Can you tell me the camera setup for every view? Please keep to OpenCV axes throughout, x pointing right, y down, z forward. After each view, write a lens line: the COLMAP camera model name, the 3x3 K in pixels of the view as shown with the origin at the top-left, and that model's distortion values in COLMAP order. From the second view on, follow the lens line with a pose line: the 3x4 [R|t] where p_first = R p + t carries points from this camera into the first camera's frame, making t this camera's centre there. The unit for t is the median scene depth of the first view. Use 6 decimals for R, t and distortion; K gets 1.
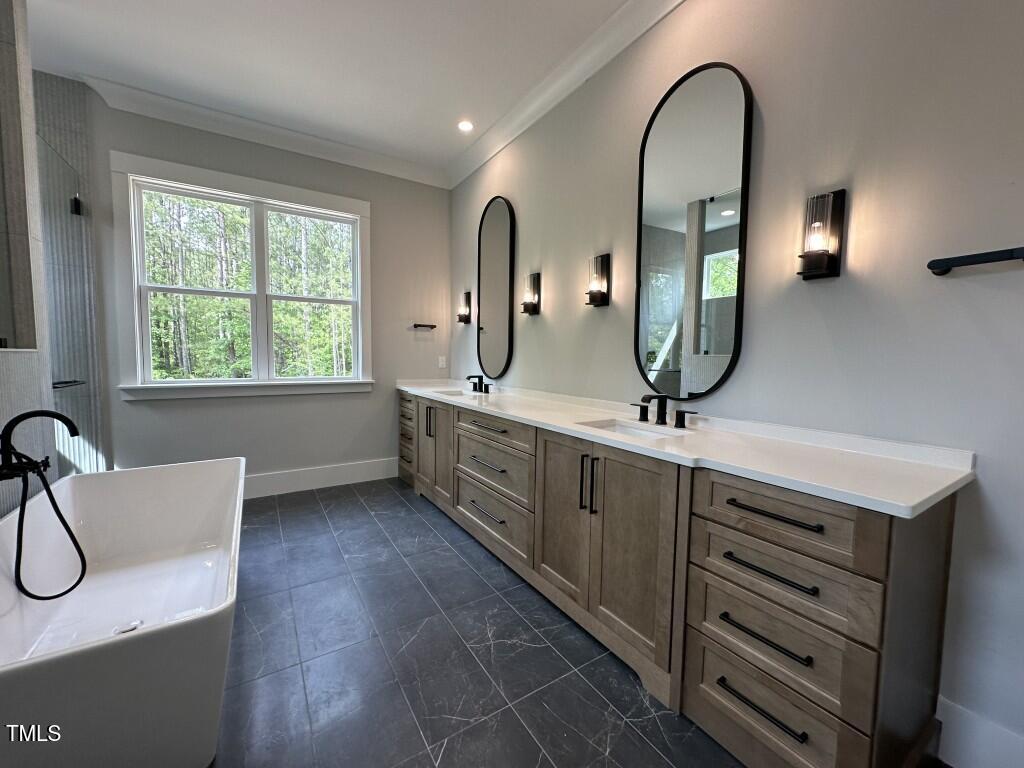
lens RADIAL K [[408.1, 0, 512.3], [0, 408.1, 384.1], [0, 0, 1]] dist [-0.006683, 0.001093]
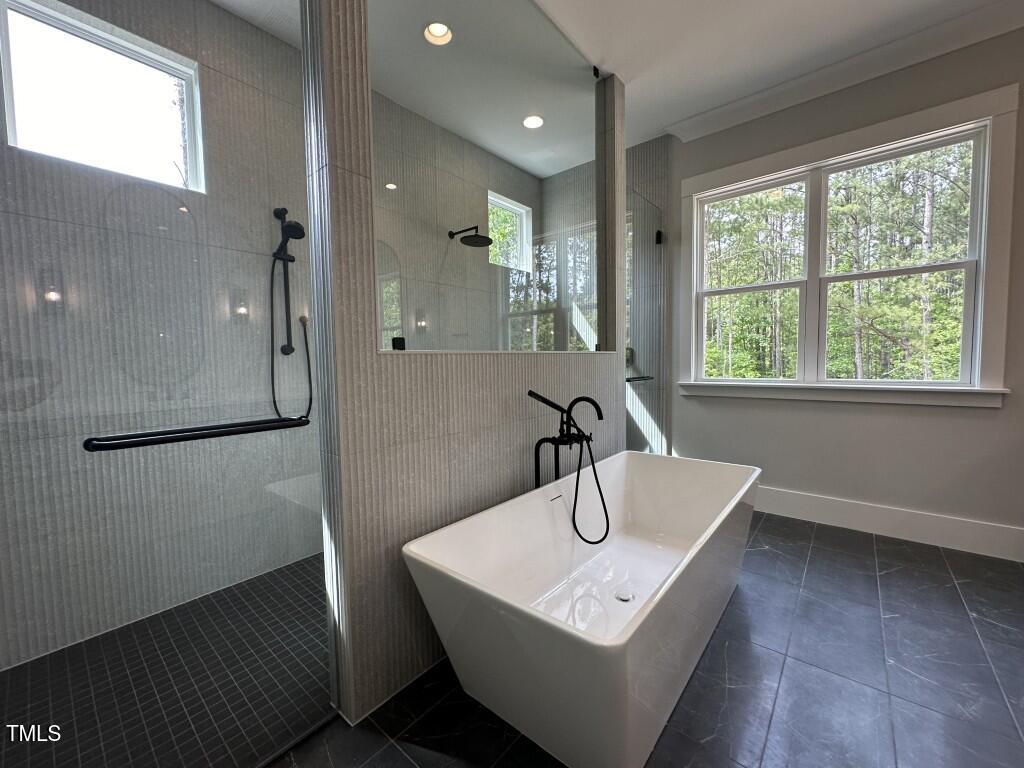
lens RADIAL K [[408.1, 0, 507.5], [0, 408.1, 383.6], [0, 0, 1]] dist [-0.006683, 0.001093]
pose [[0.295719, 0.038142, -0.954513, 0.002057], [-0.044413, 0.998671, 0.026147, -0.000118], [0.954242, 0.034661, 0.297020, 0.162071]]
